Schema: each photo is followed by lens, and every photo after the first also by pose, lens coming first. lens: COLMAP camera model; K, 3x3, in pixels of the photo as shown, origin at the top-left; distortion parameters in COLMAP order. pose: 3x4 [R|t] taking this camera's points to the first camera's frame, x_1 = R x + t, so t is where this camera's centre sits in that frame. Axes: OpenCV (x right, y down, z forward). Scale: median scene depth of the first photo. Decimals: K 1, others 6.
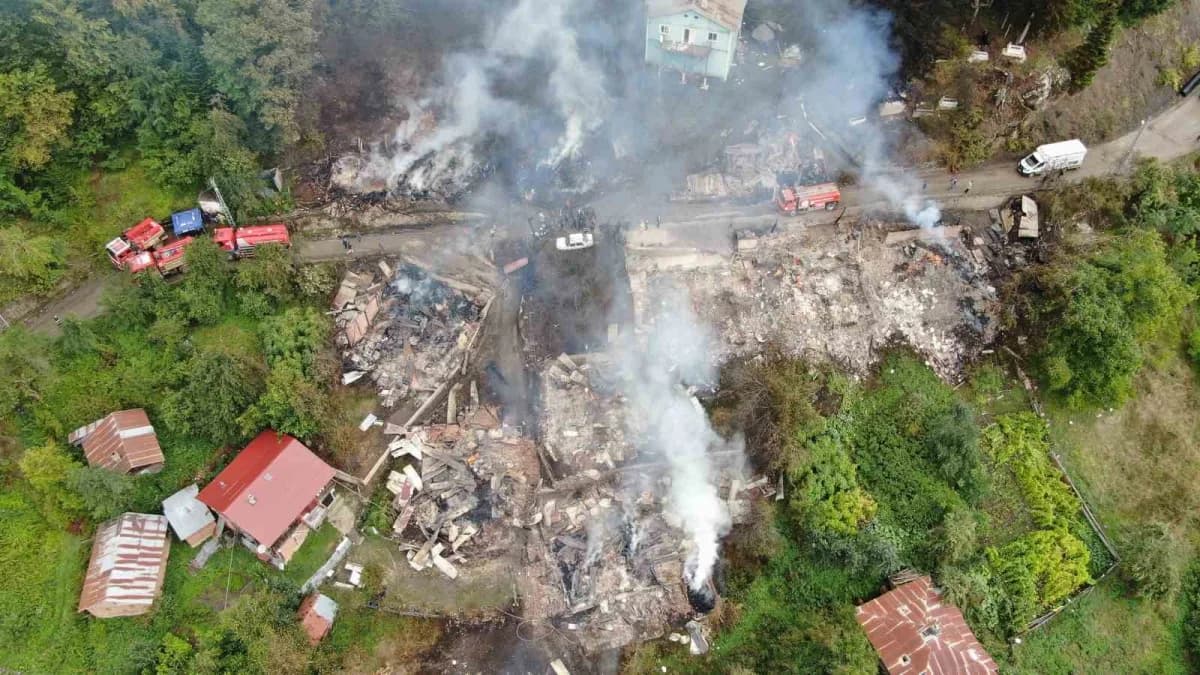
lens RADIAL K [[877.3, 0, 600.0], [0, 877.3, 337.5], [0, 0, 1]] dist [-0.014991, 0.005525]
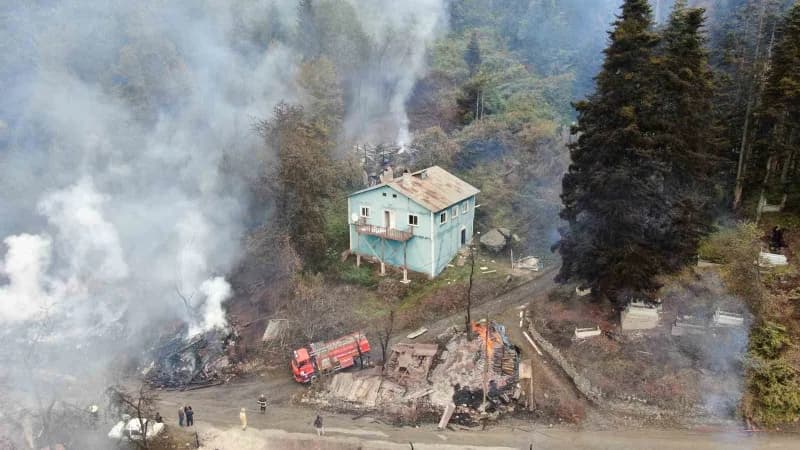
lens RADIAL K [[575.5, 0, 400.0], [0, 575.5, 225.0], [0, 0, 1]] dist [-0.020841, 0.003399]
pose [[0.957316, 0.074941, -0.279161, 0.298964], [-0.216850, 0.824779, -0.522222, -0.054592], [0.191110, 0.560468, 0.805824, 0.615093]]
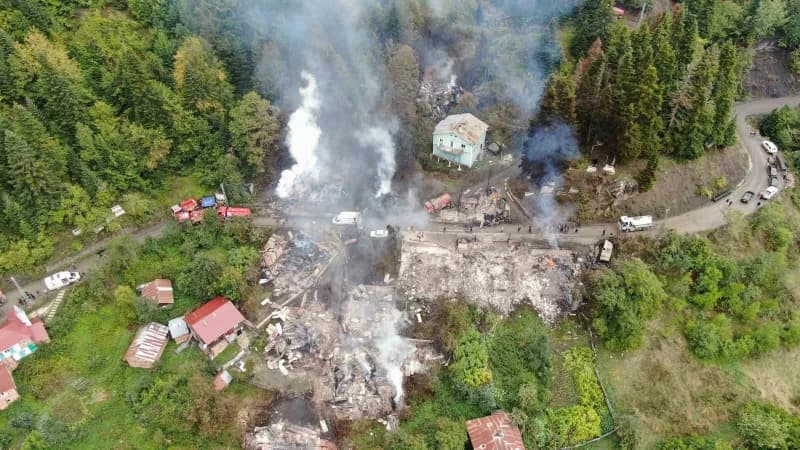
lens RADIAL K [[584.9, 0, 400.0], [0, 584.9, 225.0], [0, 0, 1]] dist [-0.014991, 0.005525]
pose [[0.978992, 0.125806, -0.160461, 0.250390], [-0.151579, 0.975400, -0.160057, 0.088889], [0.136378, 0.181017, 0.973978, -0.361163]]
